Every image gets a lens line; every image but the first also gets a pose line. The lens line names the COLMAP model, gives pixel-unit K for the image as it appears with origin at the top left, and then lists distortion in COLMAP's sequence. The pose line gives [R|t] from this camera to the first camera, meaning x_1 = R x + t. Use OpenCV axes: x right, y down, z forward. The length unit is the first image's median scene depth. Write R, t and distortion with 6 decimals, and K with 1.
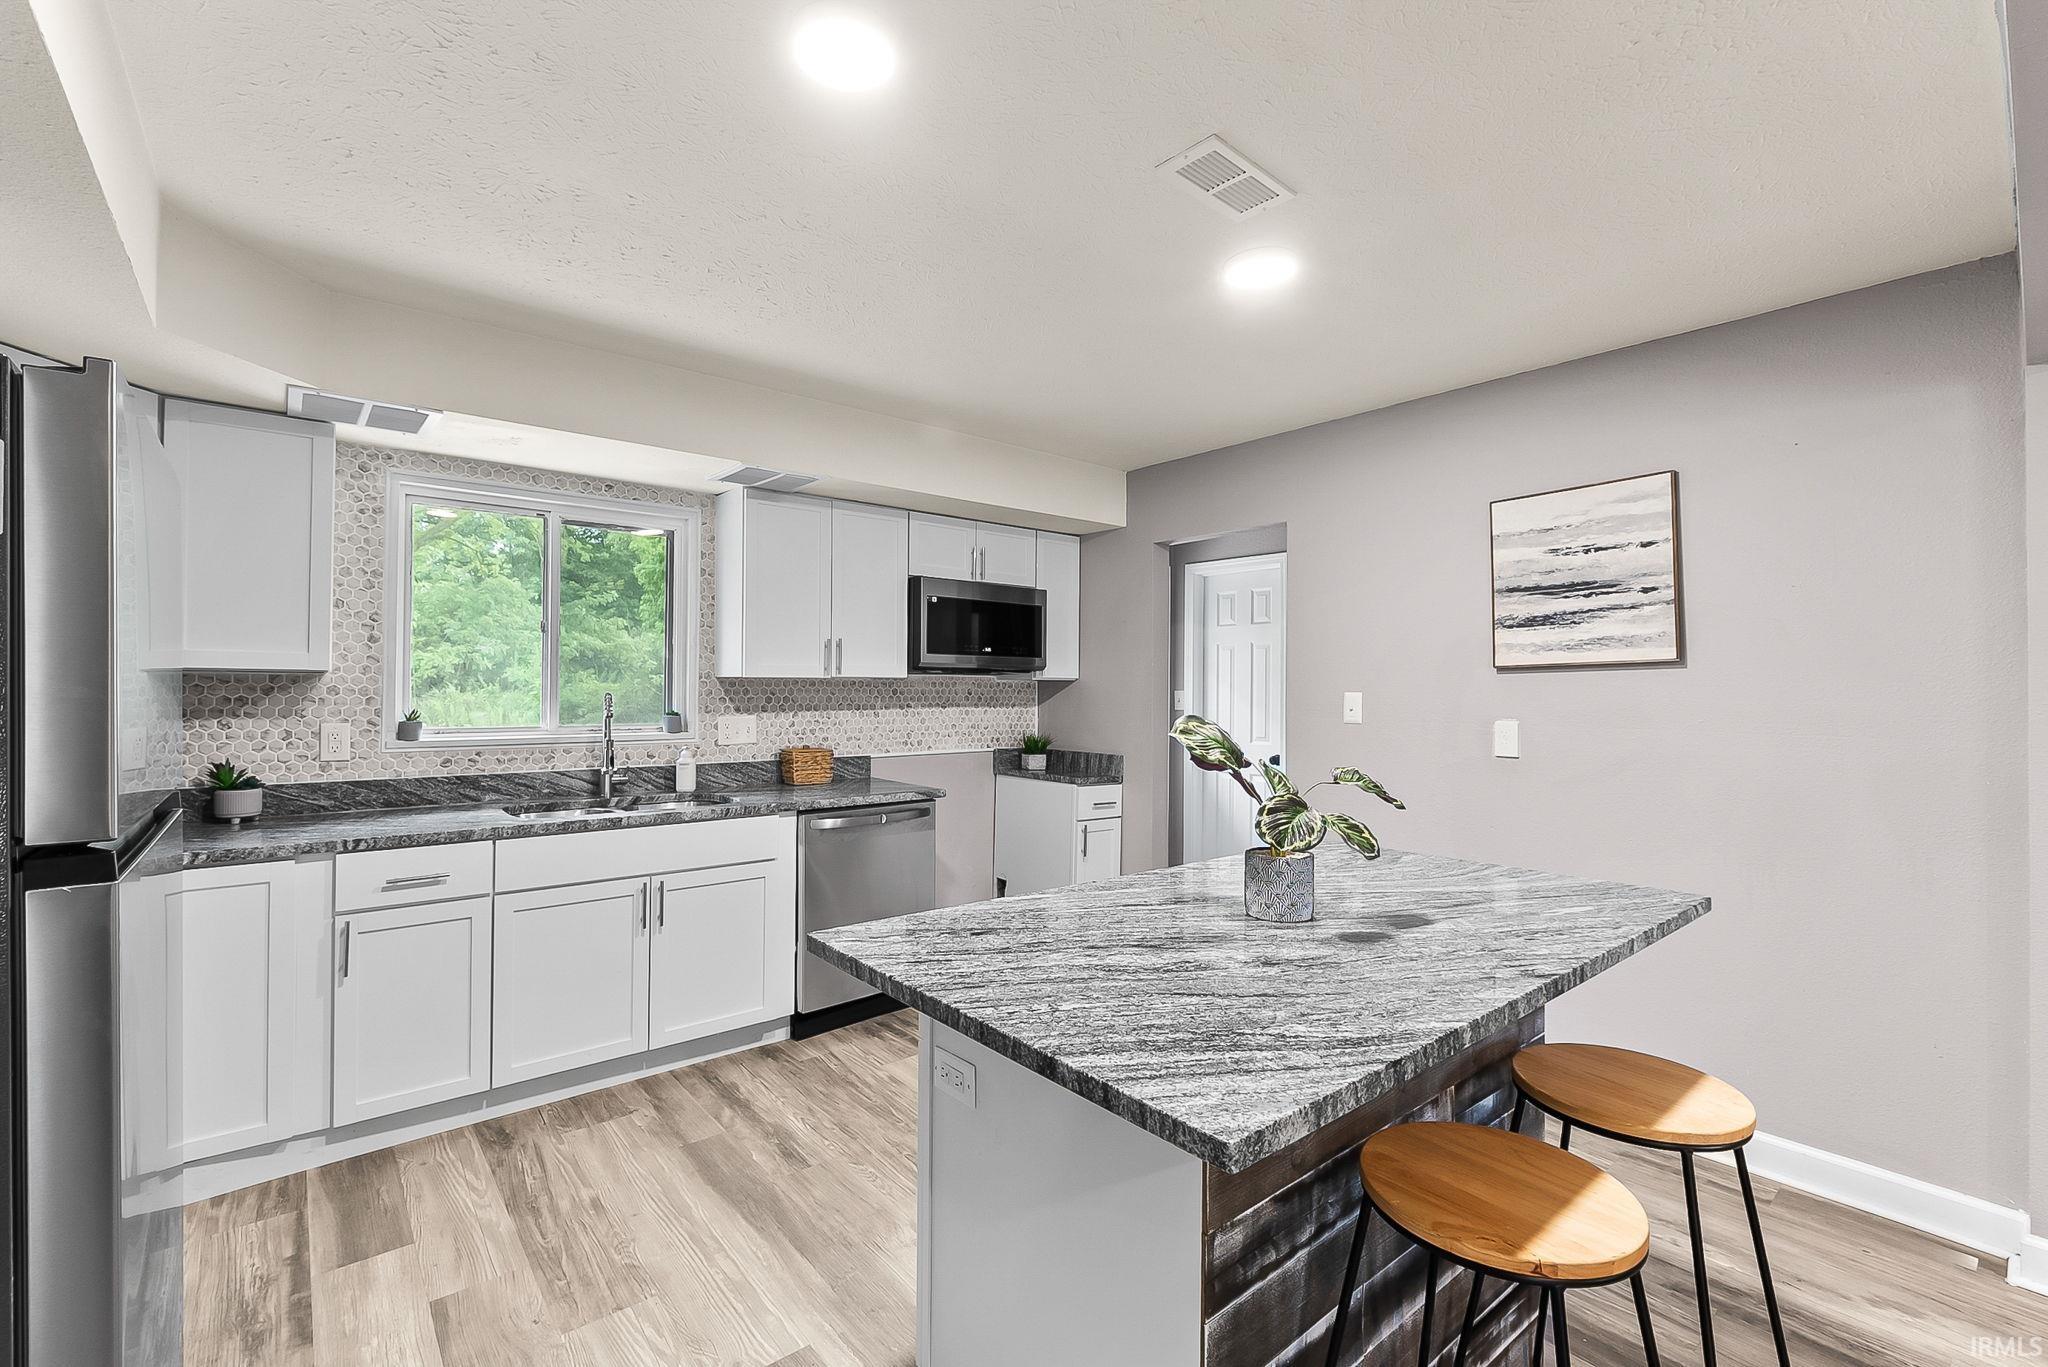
lens RADIAL K [[867.0, 0, 1014.3], [0, 867.0, 682.0], [0, 0, 1]] dist [-0.005714, 0.000657]
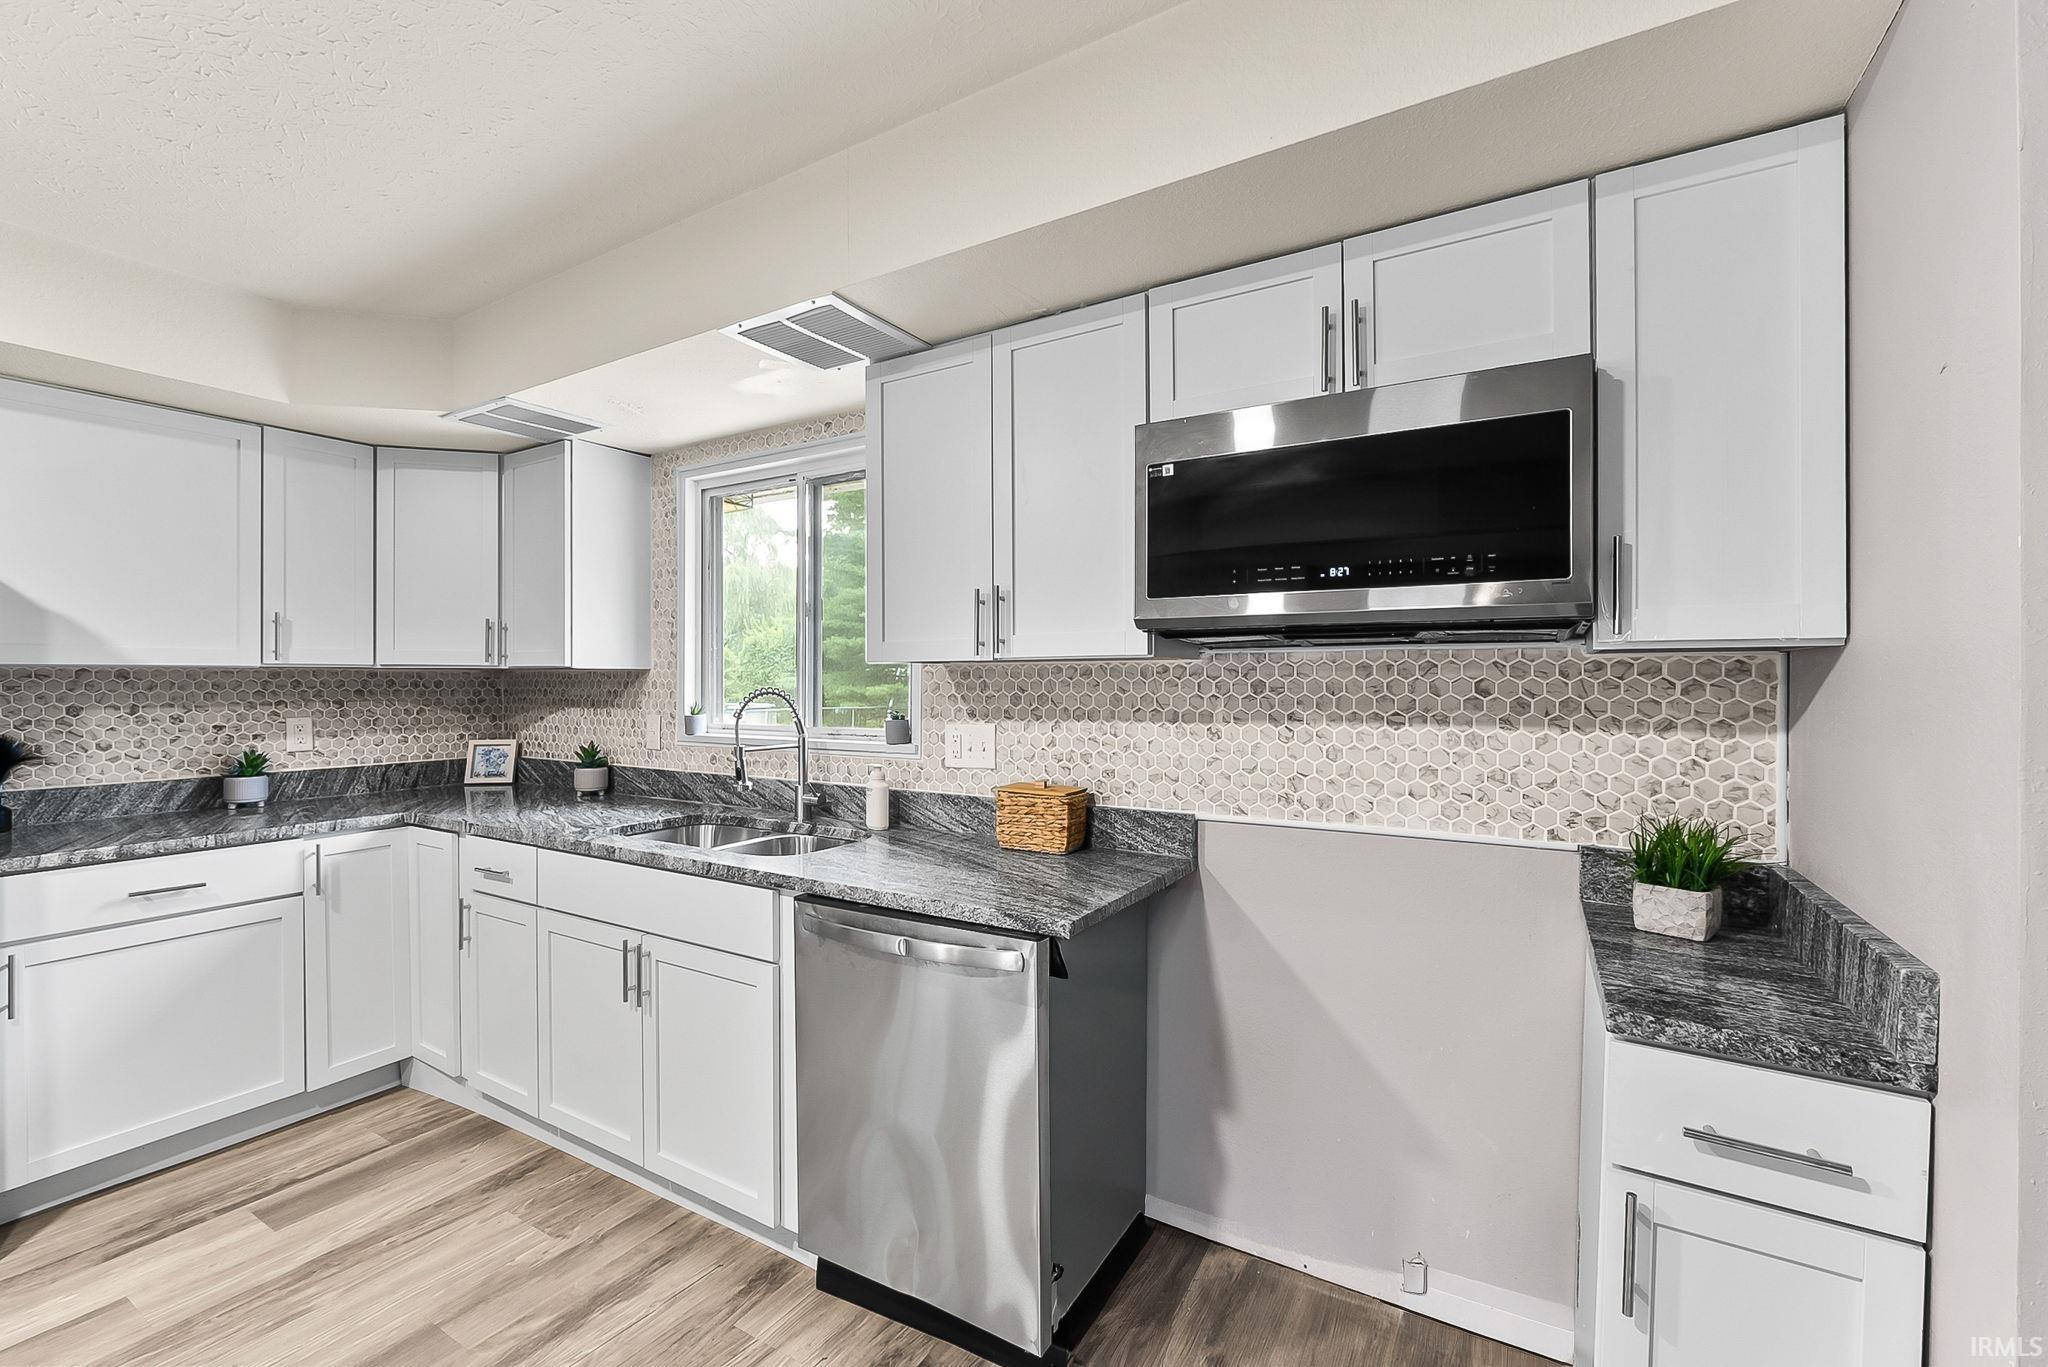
lens RADIAL K [[867.0, 0, 1010.7], [0, 867.0, 680.4], [0, 0, 1]] dist [-0.005714, 0.000657]
pose [[0.324131, -0.006613, -0.945989, 0.345631], [0.008902, 0.999953, -0.003940, 0.011433], [0.945970, -0.007144, 0.324175, 0.953364]]
